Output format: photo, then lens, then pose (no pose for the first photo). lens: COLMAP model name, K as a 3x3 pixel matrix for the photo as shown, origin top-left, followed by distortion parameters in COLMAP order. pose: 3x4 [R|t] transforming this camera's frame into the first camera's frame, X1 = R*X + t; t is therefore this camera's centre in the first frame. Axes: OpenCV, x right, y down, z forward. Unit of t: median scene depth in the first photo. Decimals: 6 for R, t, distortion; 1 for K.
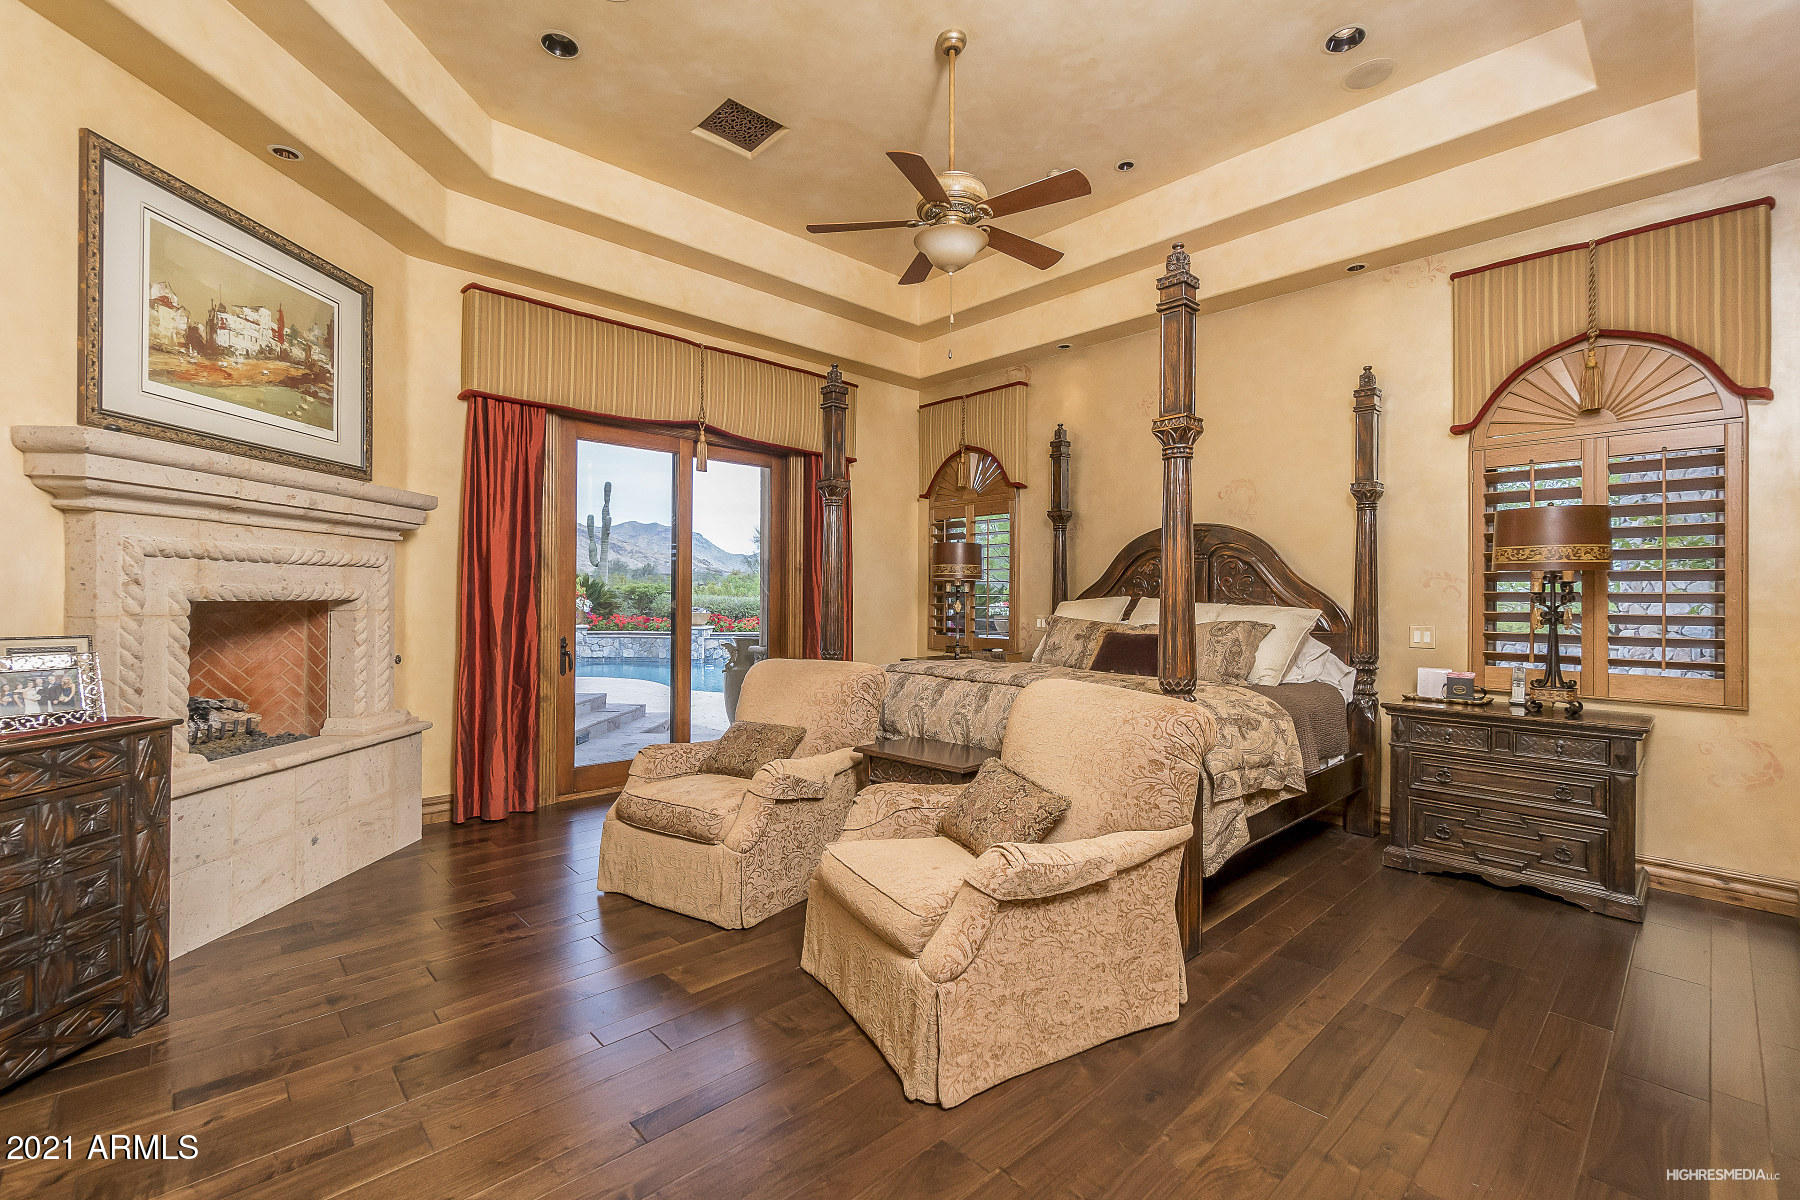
lens RADIAL K [[784.1, 0, 900.0], [0, 784.1, 600.0], [0, 0, 1]] dist [-0.000012, -0.000009]
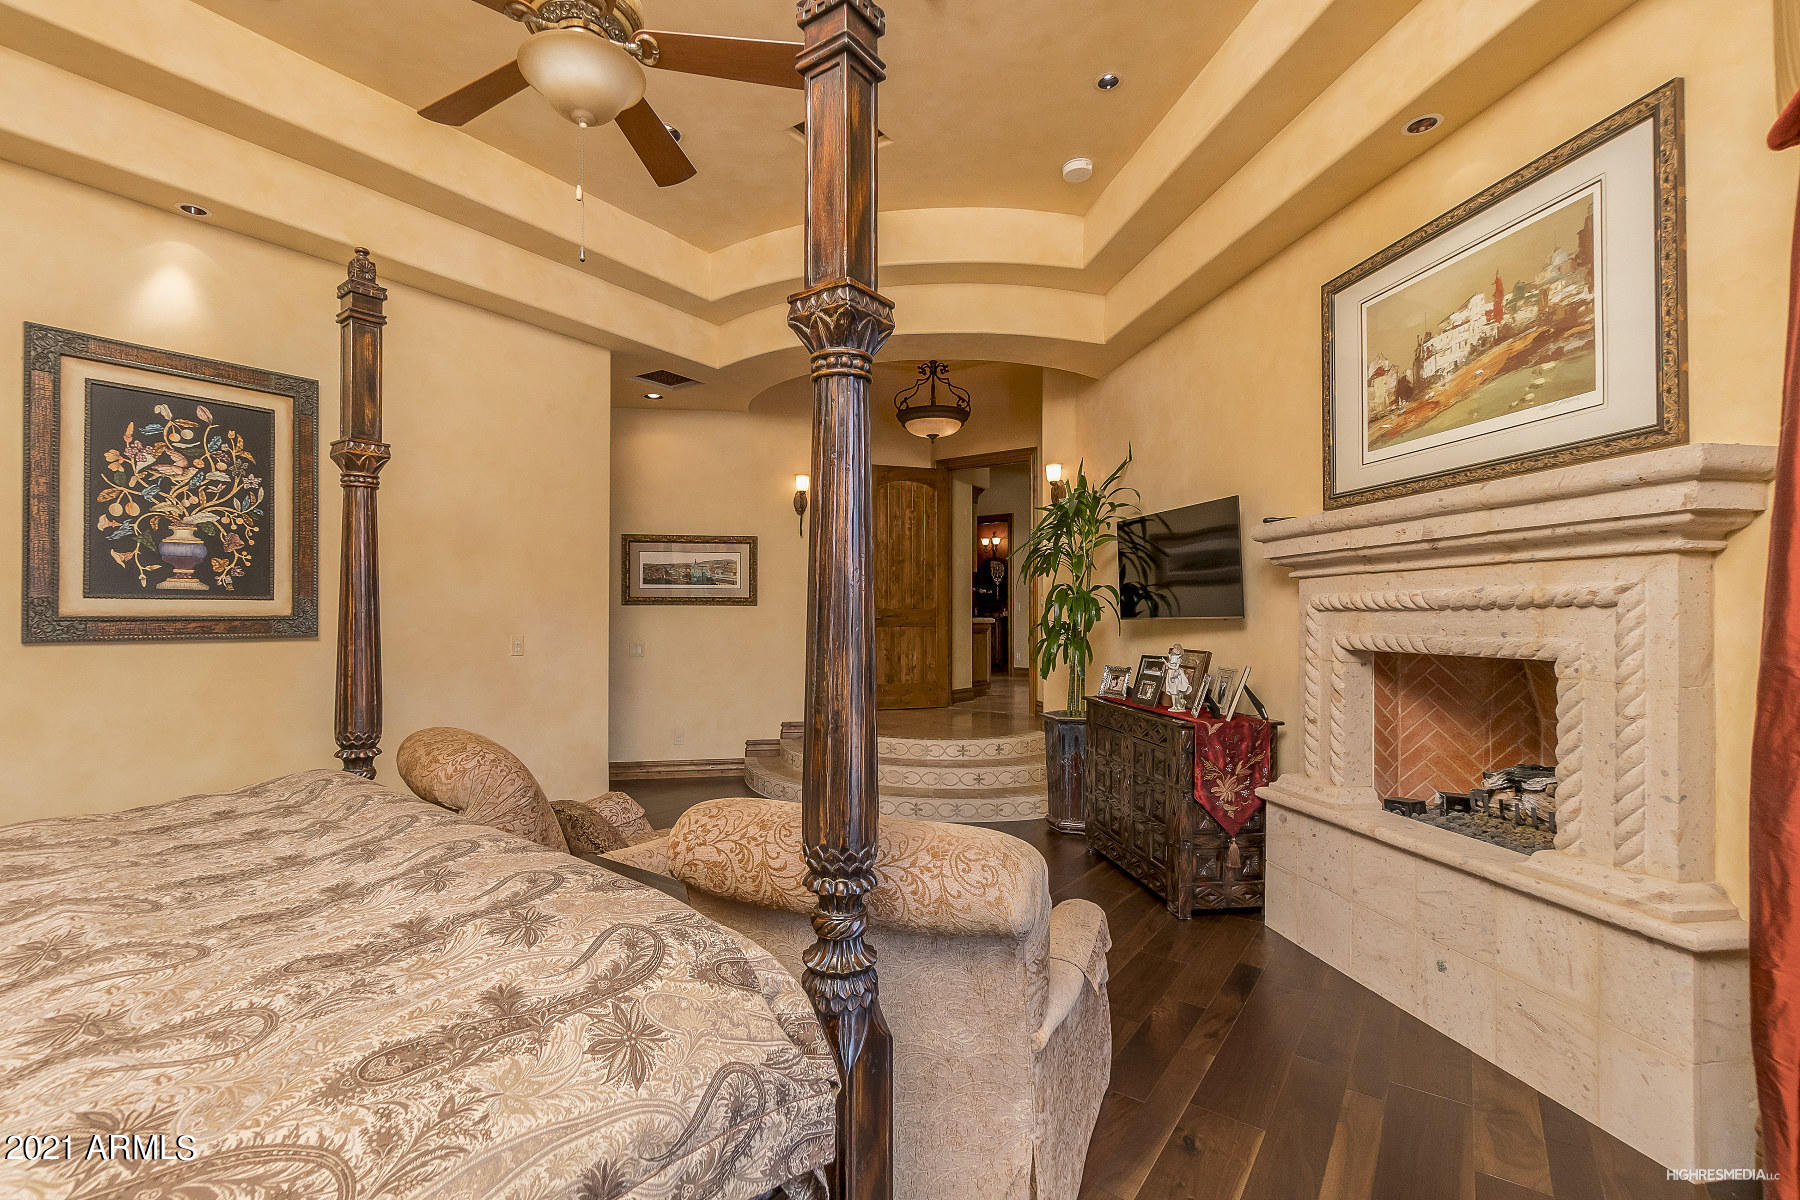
lens RADIAL K [[818.2, 0, 900.0], [0, 818.2, 600.0], [0, 0, 1]] dist [0.000002, -0.000059]
pose [[-0.978810, -0.008054, -0.204611, -0.055057], [-0.004977, 0.999867, -0.015549, -0.040097], [0.204709, -0.014201, -0.978720, 1.696857]]
